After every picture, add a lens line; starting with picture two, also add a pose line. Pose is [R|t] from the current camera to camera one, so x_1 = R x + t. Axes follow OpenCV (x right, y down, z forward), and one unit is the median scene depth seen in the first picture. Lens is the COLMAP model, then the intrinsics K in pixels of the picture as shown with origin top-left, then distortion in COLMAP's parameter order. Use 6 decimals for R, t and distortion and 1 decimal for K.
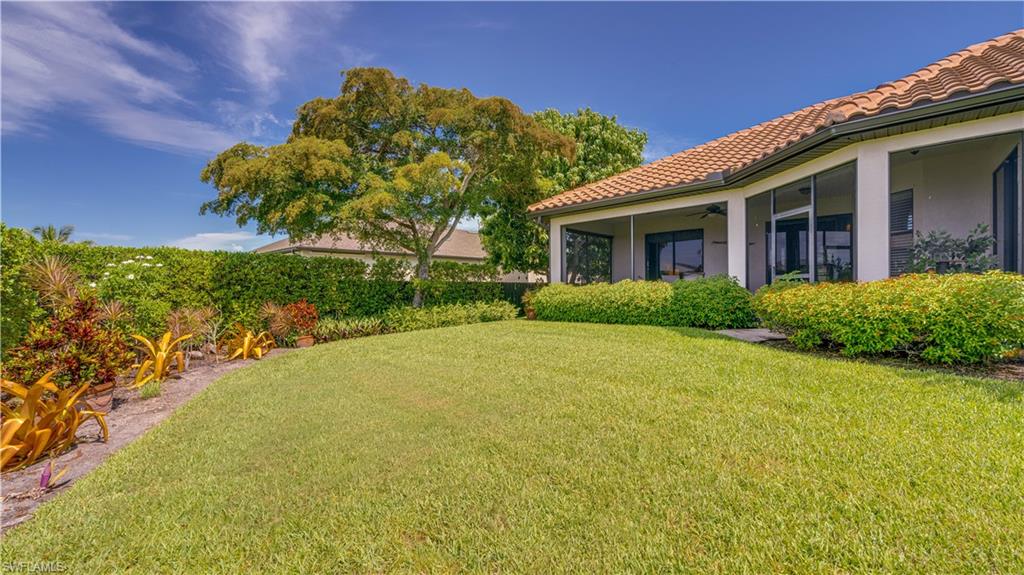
lens RADIAL K [[415.0, 0, 512.9], [0, 415.0, 292.3], [0, 0, 1]] dist [-0.001346, -0.000127]
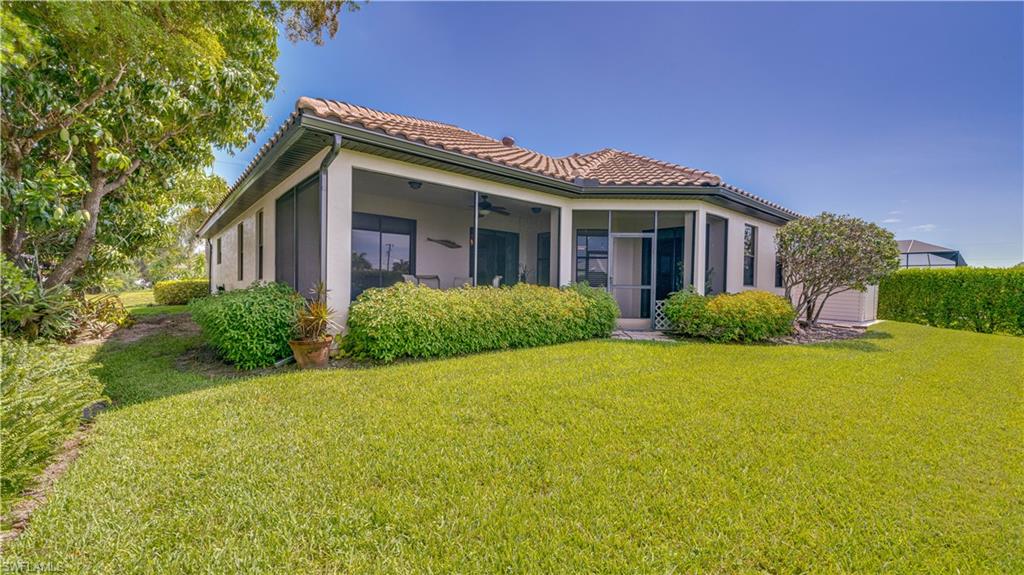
lens RADIAL K [[415.0, 0, 512.9], [0, 415.0, 292.3], [0, 0, 1]] dist [-0.001346, -0.000127]
pose [[0.091126, 0.011507, 0.995773, -0.515521], [-0.006706, 0.999918, -0.010941, -0.002833], [-0.995817, -0.005680, 0.091195, 1.052817]]
